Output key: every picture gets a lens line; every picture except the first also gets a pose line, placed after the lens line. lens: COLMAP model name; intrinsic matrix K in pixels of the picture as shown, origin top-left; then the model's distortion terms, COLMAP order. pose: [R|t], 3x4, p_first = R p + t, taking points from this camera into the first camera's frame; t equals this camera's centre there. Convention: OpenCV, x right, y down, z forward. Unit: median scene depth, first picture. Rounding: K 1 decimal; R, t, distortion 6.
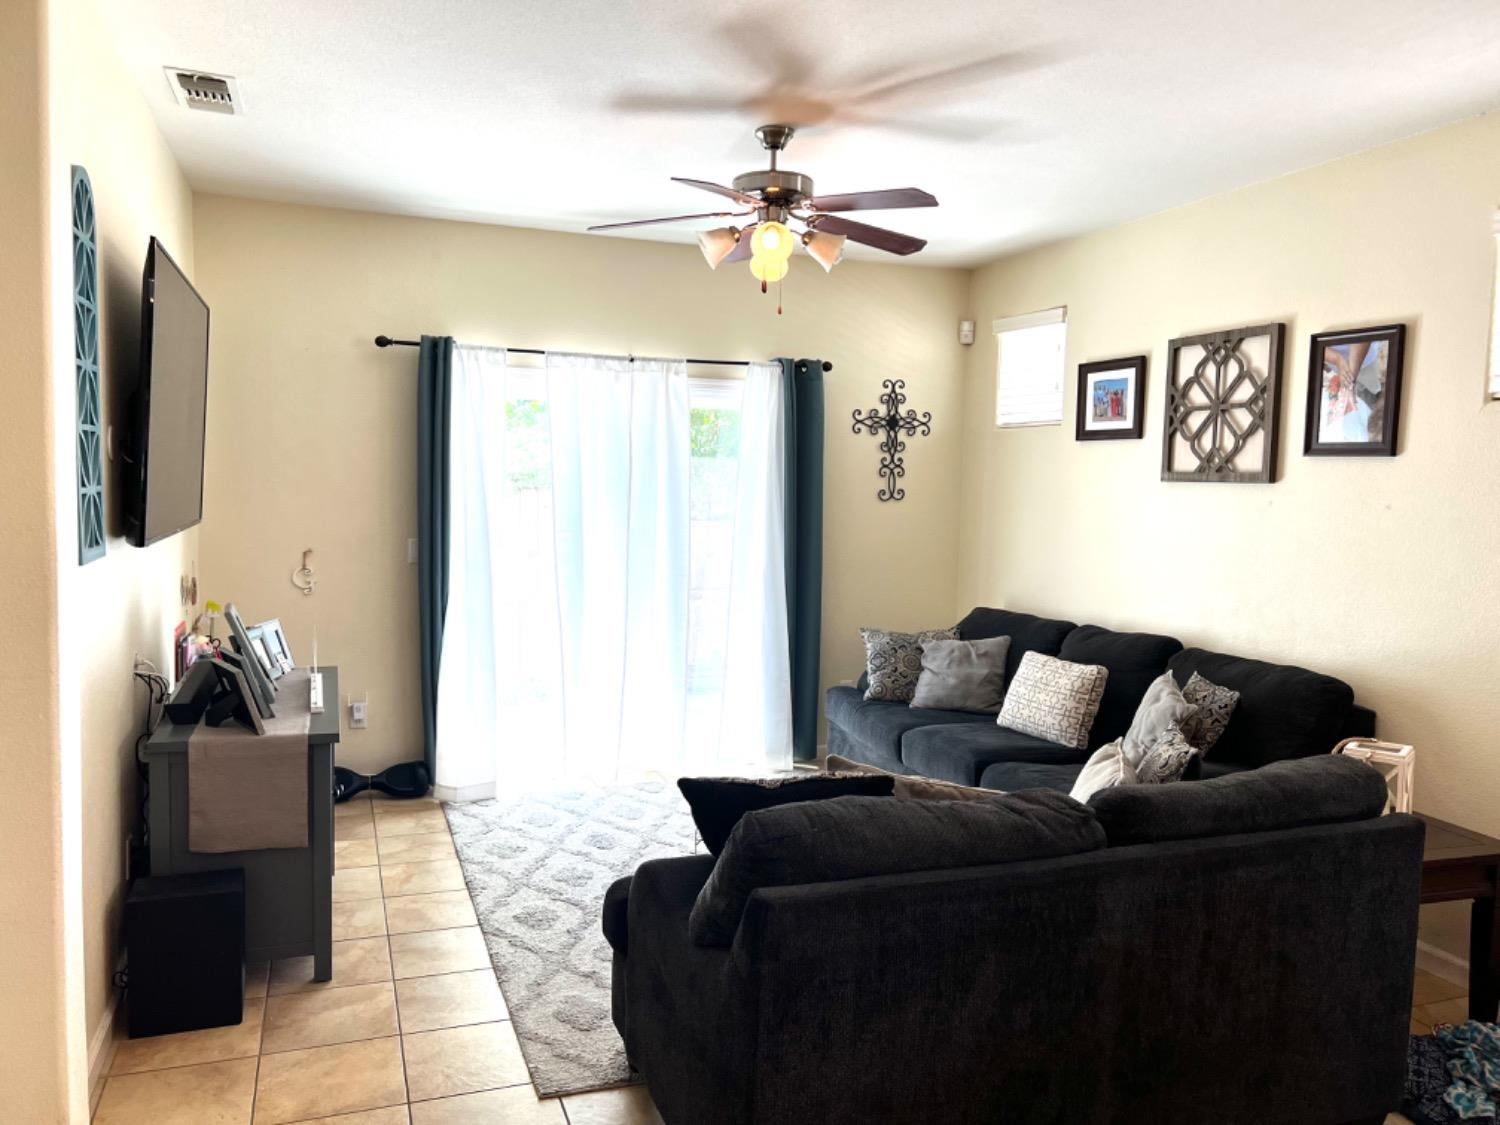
lens RADIAL K [[1130.1, 0, 750.0], [0, 1130.1, 561.0], [0, 0, 1]] dist [0.046603, -0.046406]
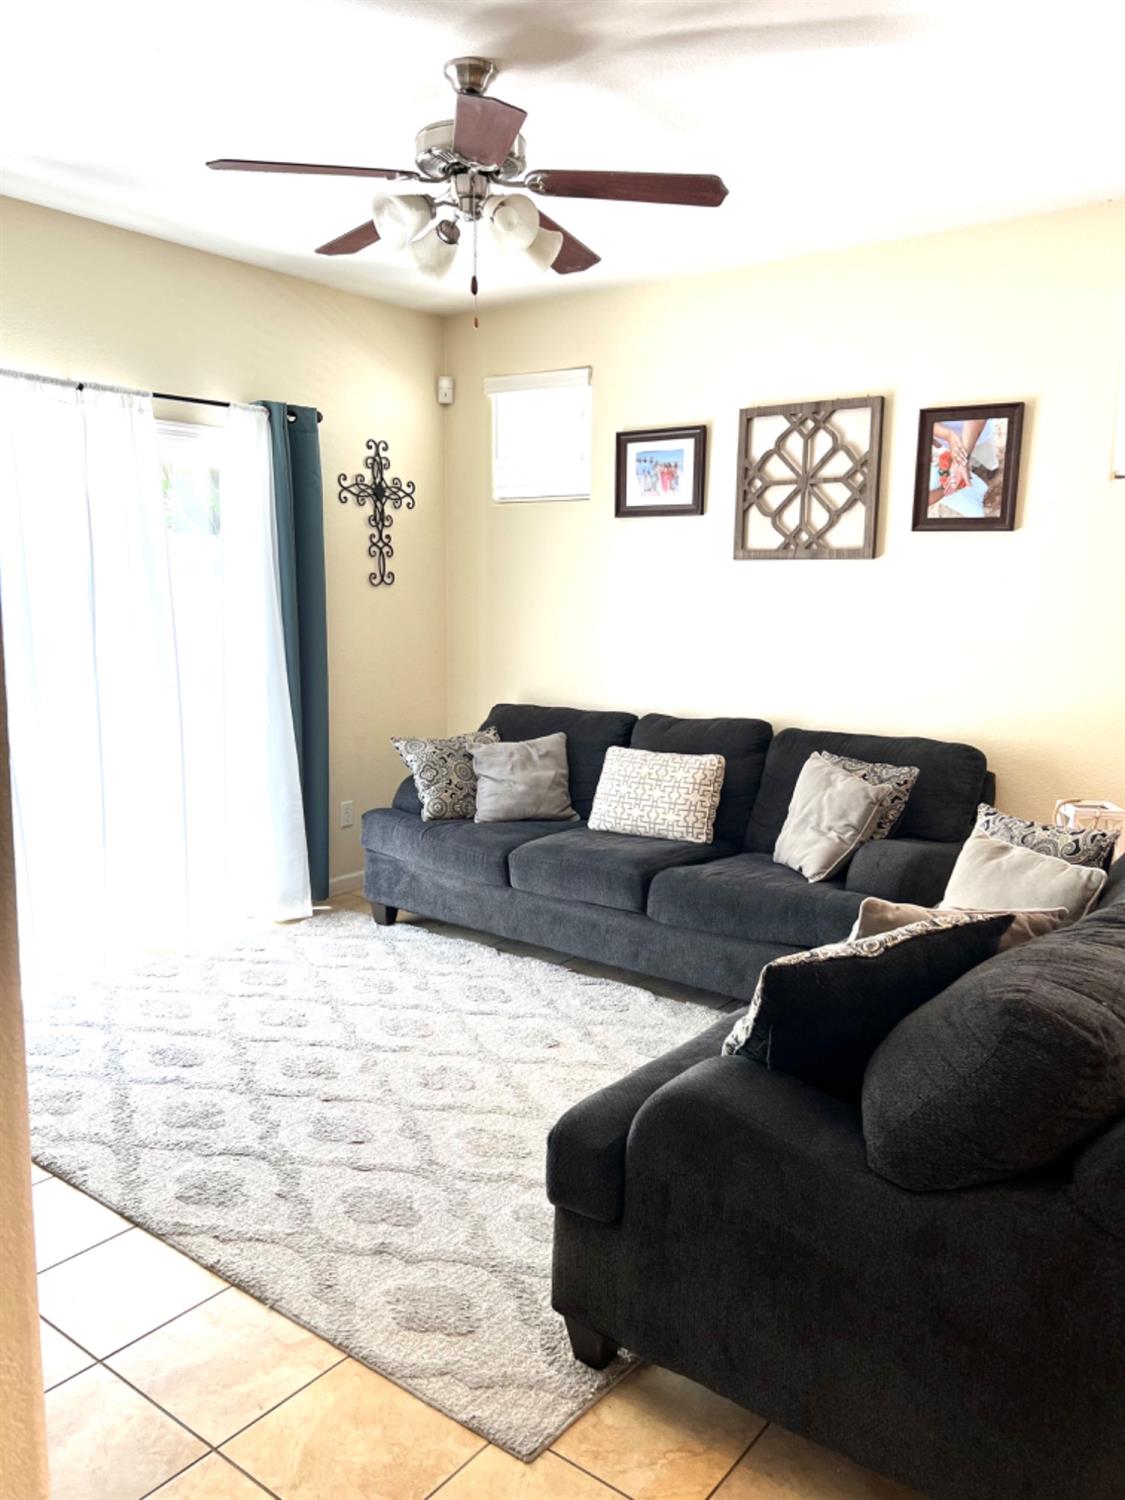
lens RADIAL K [[1130.1, 0, 566.5], [0, 1130.1, 750.5], [0, 0, 1]] dist [0.046603, -0.046406]
pose [[0.843564, -0.088125, 0.529748, -0.280036], [0.043738, 0.994441, 0.095778, -0.006822], [-0.535244, -0.057625, 0.842730, 0.253593]]
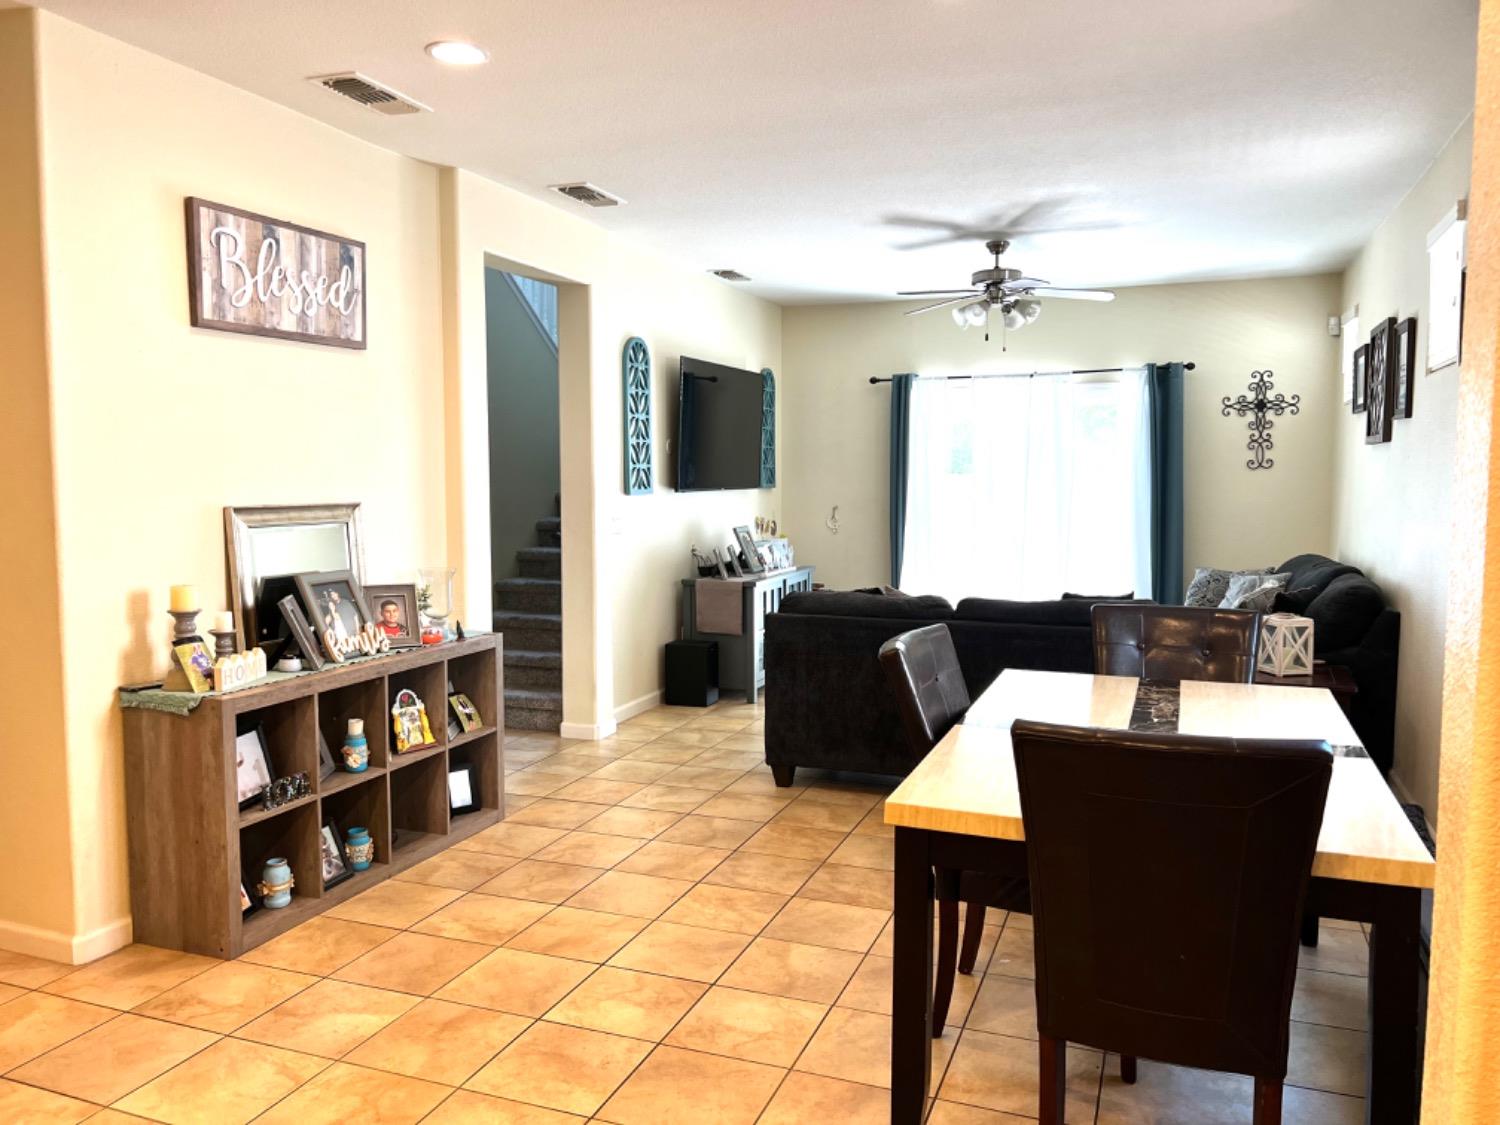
lens RADIAL K [[1130.1, 0, 754.6], [0, 1130.1, 557.7], [0, 0, 1]] dist [0.046603, -0.046406]
pose [[0.755729, 0.023262, -0.654471, 0.665584], [-0.024761, 0.999669, 0.006939, 0.061760], [0.654416, 0.010962, 0.756055, -0.379932]]
